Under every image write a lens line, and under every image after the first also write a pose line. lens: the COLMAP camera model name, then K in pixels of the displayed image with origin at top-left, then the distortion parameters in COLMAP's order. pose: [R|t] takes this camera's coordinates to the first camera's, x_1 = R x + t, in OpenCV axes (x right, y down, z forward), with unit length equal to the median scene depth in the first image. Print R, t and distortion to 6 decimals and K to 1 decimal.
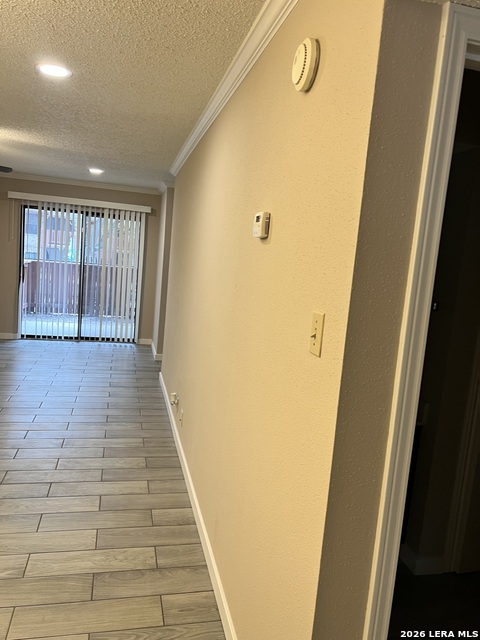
lens RADIAL K [[480.4, 0, 238.3], [0, 480.4, 318.2], [0, 0, 1]] dist [0.048079, -0.062217]
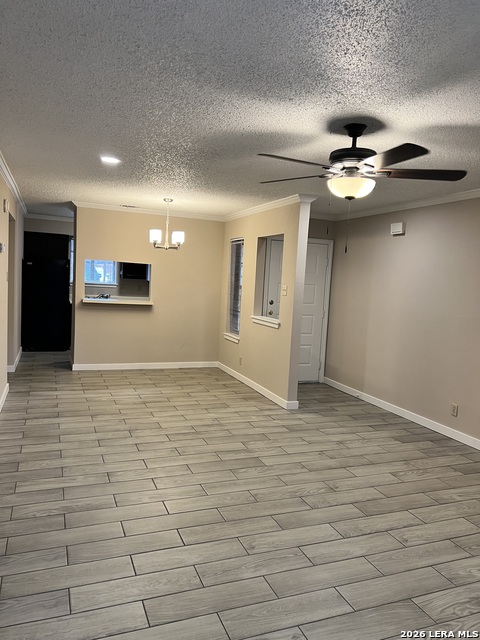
lens RADIAL K [[480.4, 0, 238.3], [0, 480.4, 318.2], [0, 0, 1]] dist [0.048079, -0.062217]
pose [[-0.981234, -0.125213, -0.146636, -0.445289], [-0.152183, 0.969886, 0.190162, -0.264191], [0.118409, 0.208909, -0.970740, 1.928517]]
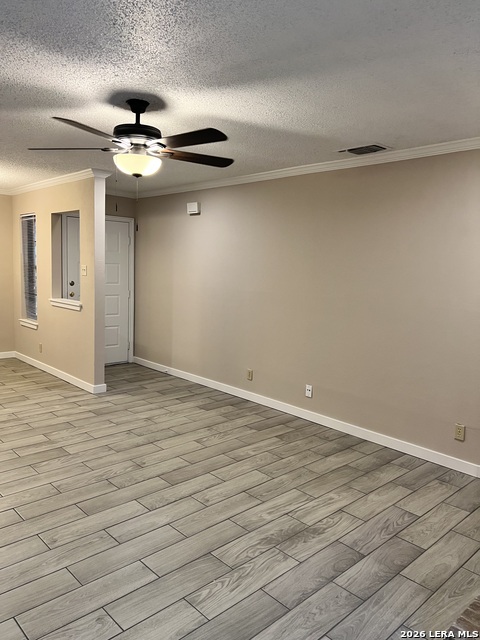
lens RADIAL K [[480.4, 0, 238.3], [0, 480.4, 318.2], [0, 0, 1]] dist [0.048079, -0.062217]
pose [[-0.860515, -0.057580, -0.506160, -0.473439], [-0.165700, 0.971199, 0.171221, -0.268681], [0.481723, 0.231208, -0.845273, 1.938360]]
